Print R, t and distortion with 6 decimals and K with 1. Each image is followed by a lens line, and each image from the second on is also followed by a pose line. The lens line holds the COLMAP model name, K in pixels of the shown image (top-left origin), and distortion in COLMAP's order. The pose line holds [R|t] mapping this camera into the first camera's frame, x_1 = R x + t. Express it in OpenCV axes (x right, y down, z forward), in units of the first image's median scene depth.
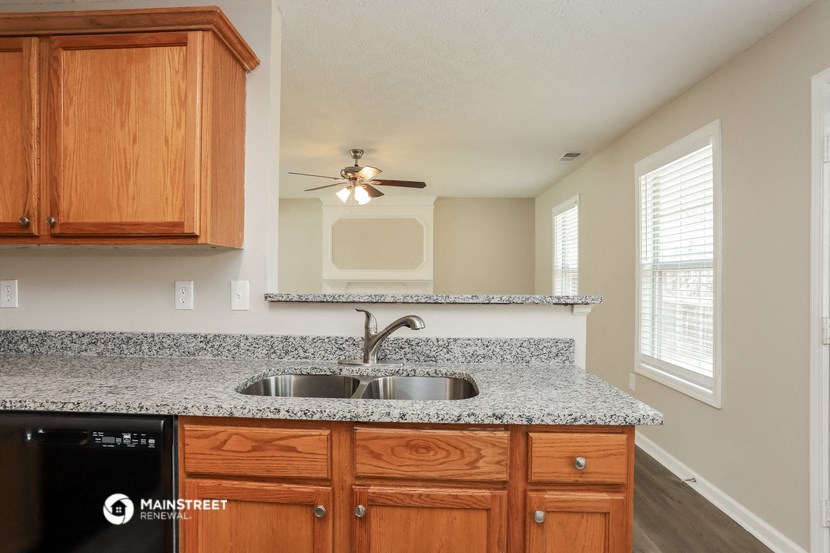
lens RADIAL K [[407.0, 0, 403.3], [0, 407.0, 277.9], [0, 0, 1]] dist [-0.004104, 0.001307]
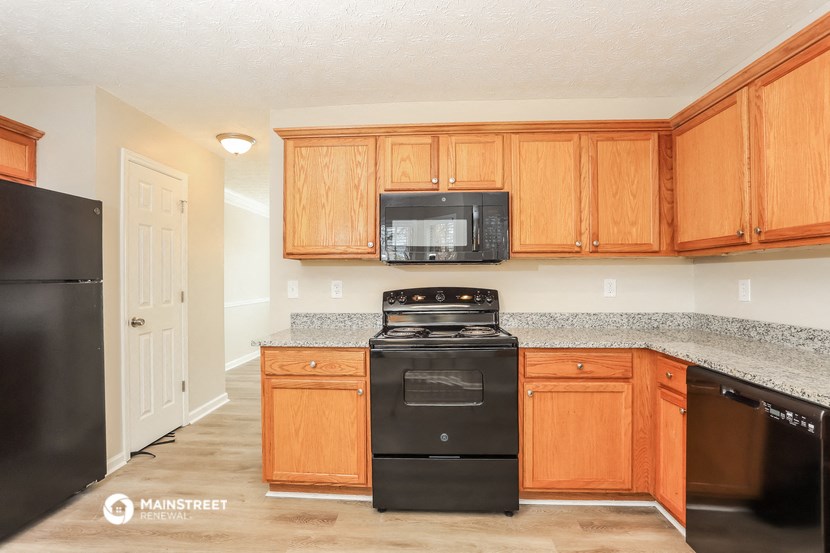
lens RADIAL K [[407.0, 0, 403.3], [0, 407.0, 277.9], [0, 0, 1]] dist [-0.004104, 0.001307]
pose [[-0.001756, -0.006866, -0.999975, 0.356645], [0.003946, 0.999969, -0.006873, 0.006661], [0.999991, -0.003958, -0.001729, -0.065900]]
